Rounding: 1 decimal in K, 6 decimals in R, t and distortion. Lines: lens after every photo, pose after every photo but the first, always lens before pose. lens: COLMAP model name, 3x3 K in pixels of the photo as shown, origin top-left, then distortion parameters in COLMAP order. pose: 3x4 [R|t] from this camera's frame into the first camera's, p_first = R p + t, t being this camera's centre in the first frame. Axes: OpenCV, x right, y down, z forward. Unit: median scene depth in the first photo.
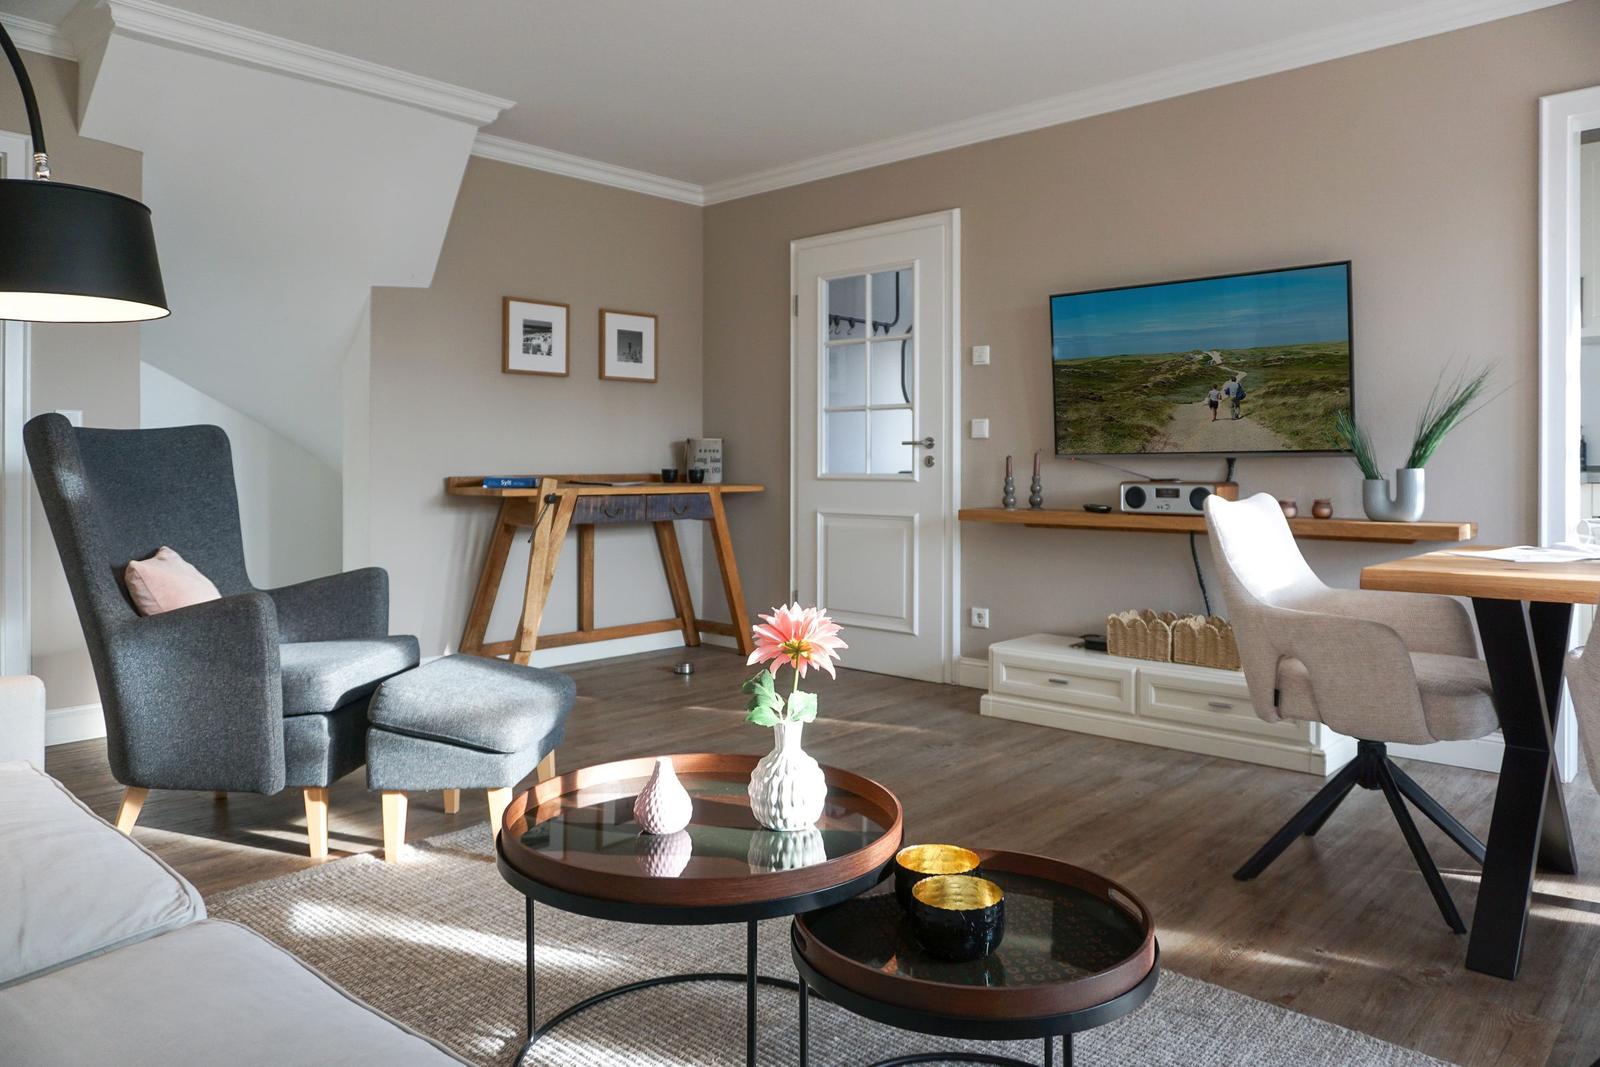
lens RADIAL K [[1124.1, 0, 819.6], [0, 1124.1, 475.9], [0, 0, 1]] dist [-0.019366, 0.018304]
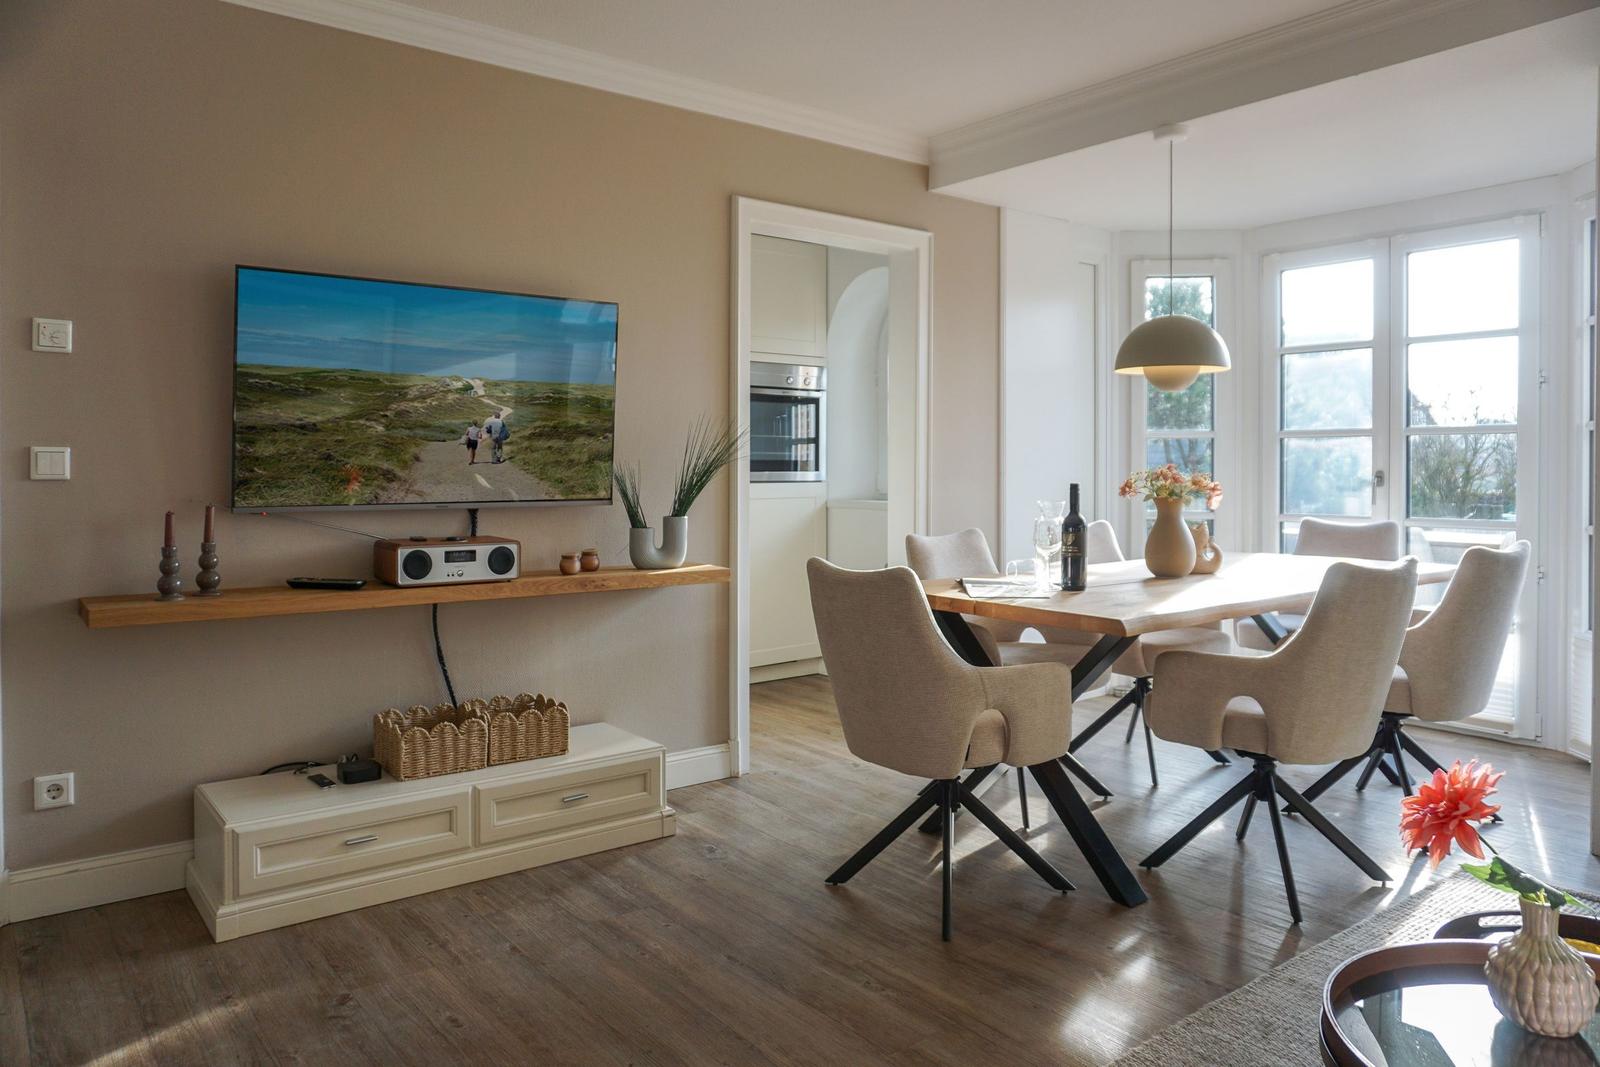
lens RADIAL K [[1124.1, 0, 823.3], [0, 1124.1, 451.0], [0, 0, 1]] dist [-0.019366, 0.018304]
pose [[0.153153, 0.009820, 0.988154, -0.391510], [0.001240, 0.999948, -0.010129, -0.045554], [-0.988202, 0.002777, 0.153133, 0.565111]]
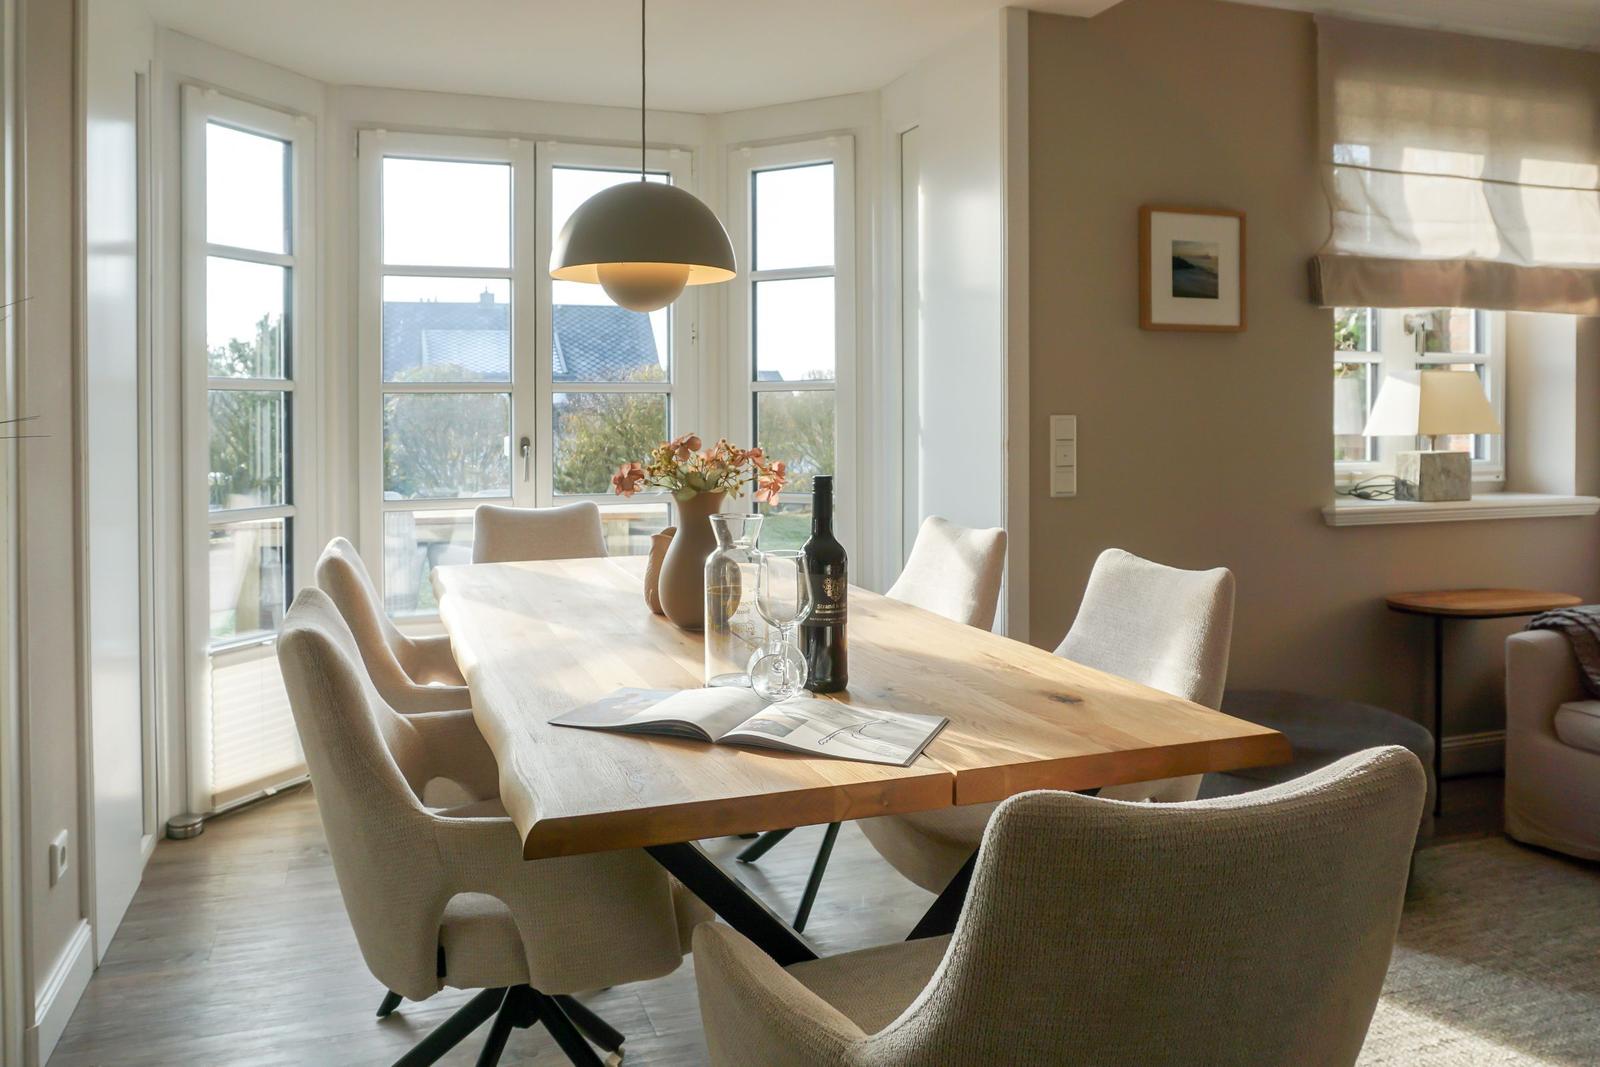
lens RADIAL K [[1124.1, 0, 760.1], [0, 1124.1, 393.9], [0, 0, 1]] dist [-0.019366, 0.018304]
pose [[-0.867502, 0.010022, 0.497333, 0.204750], [-0.000542, 0.999777, -0.021092, -0.049846], [-0.497434, -0.018567, -0.867303, 0.854424]]
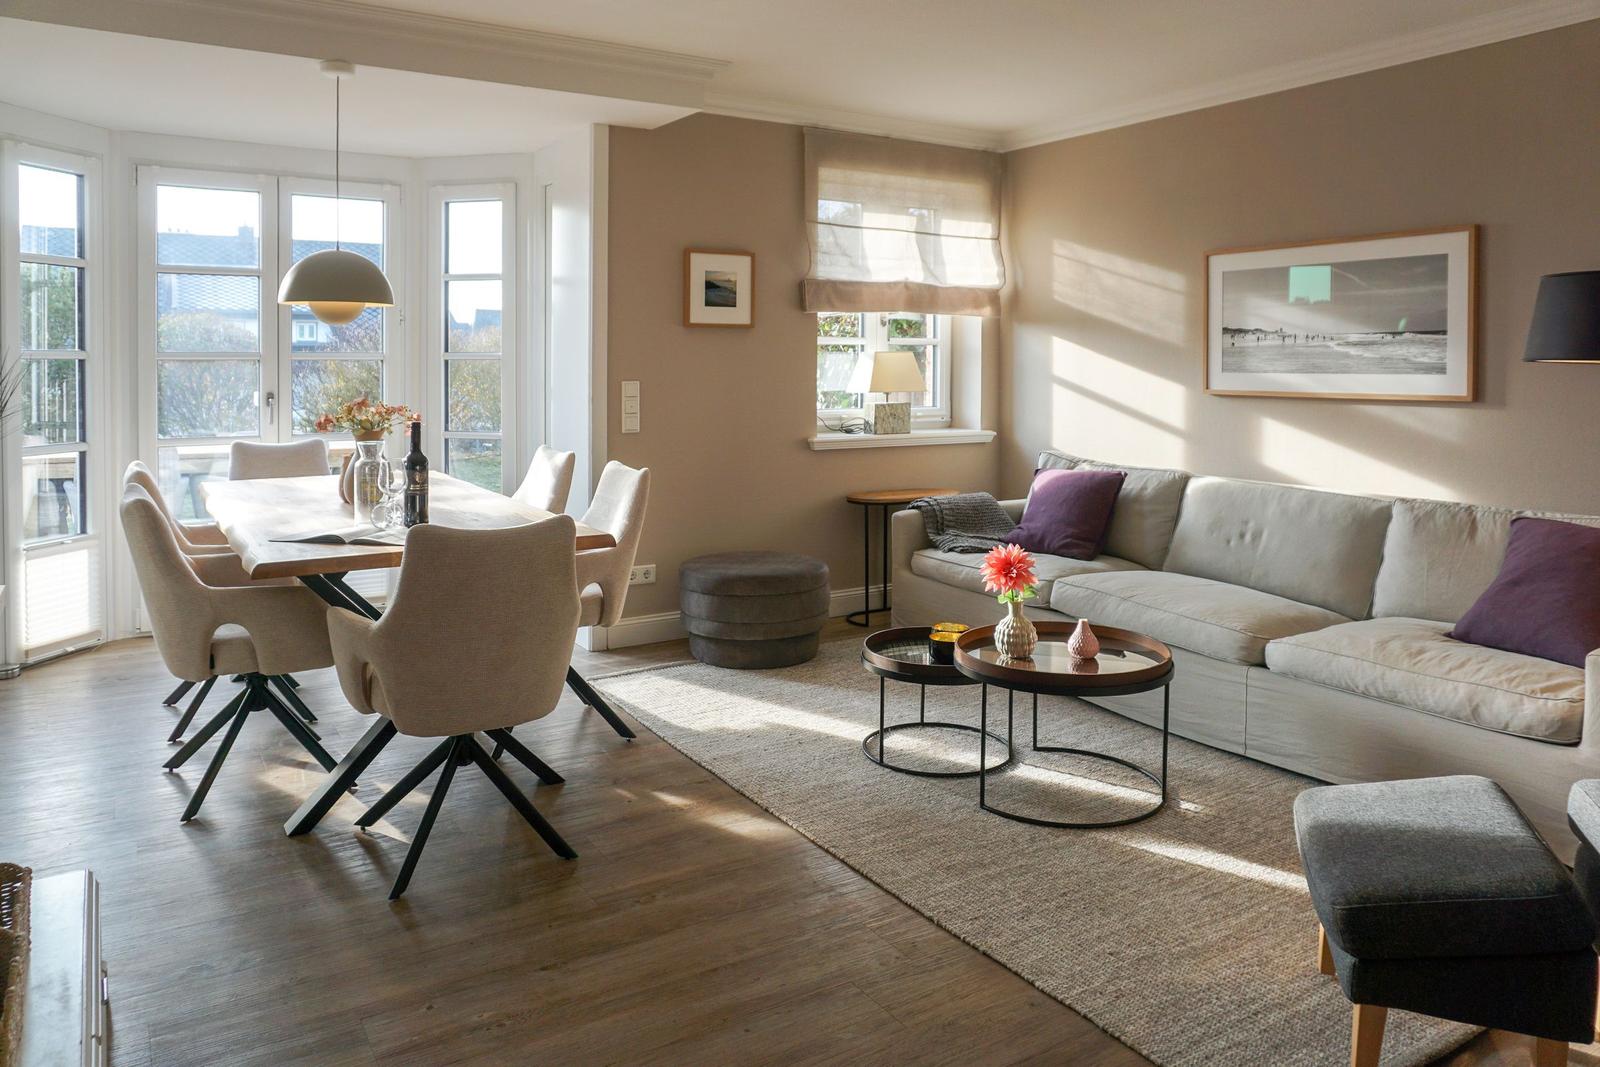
lens RADIAL K [[1124.1, 0, 788.4], [0, 1124.1, 348.4], [0, 0, 1]] dist [-0.019366, 0.018304]
pose [[-0.953094, -0.004523, 0.302642, -0.103782], [-0.007550, 0.999932, -0.008833, -0.075966], [-0.302581, -0.010703, -0.953064, 1.173805]]
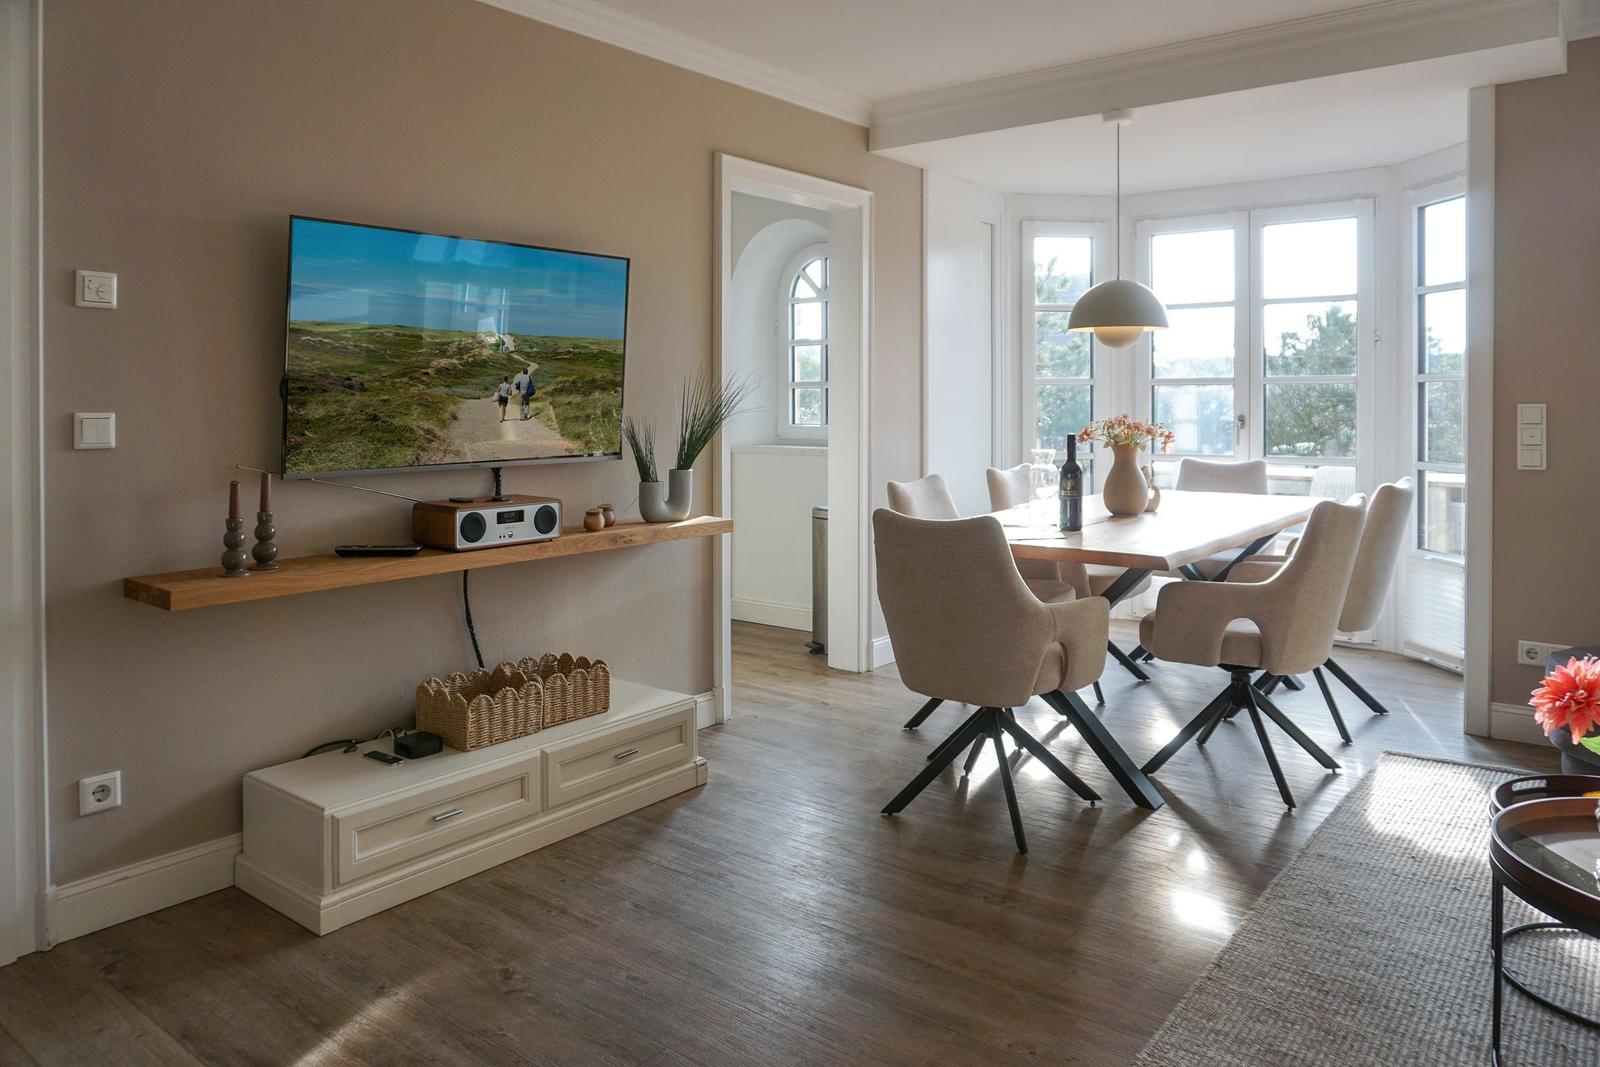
lens RADIAL K [[1124.1, 0, 848.6], [0, 1124.1, 386.0], [0, 0, 1]] dist [-0.019366, 0.018304]
pose [[-0.095524, 0.007258, 0.995401, -0.437871], [0.004657, 0.999966, -0.006844, -0.062046], [-0.995416, 0.003982, -0.095554, 0.759398]]
